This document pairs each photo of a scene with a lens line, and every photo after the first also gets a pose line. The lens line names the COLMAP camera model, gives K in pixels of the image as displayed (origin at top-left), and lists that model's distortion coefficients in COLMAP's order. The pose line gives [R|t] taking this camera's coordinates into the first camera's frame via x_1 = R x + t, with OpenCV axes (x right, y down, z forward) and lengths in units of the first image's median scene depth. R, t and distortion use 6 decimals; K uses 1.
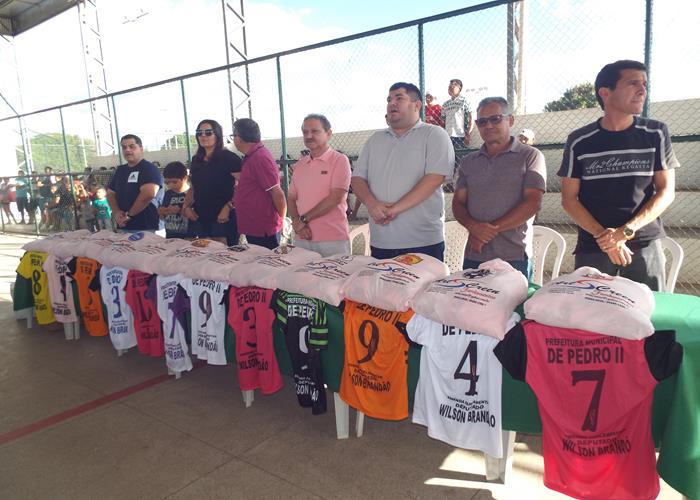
lens RADIAL K [[517.8, 0, 350.0], [0, 517.8, 250.0], [0, 0, 1]] dist [0.000031, 0.000595]
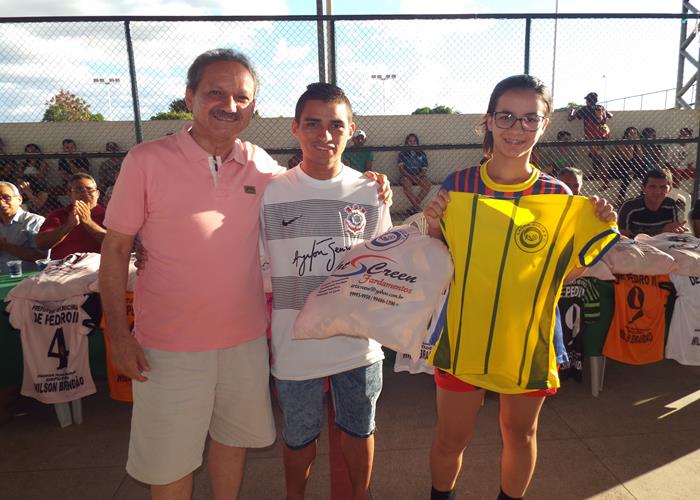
lens RADIAL K [[533.3, 0, 349.1], [0, 533.3, 237.1], [0, 0, 1]] dist [0.003986, 0.003040]
pose [[0.736082, -0.079380, 0.672221, -1.170293], [0.097124, 0.995210, 0.011169, -0.052855], [-0.669888, 0.057068, 0.740266, 0.469424]]
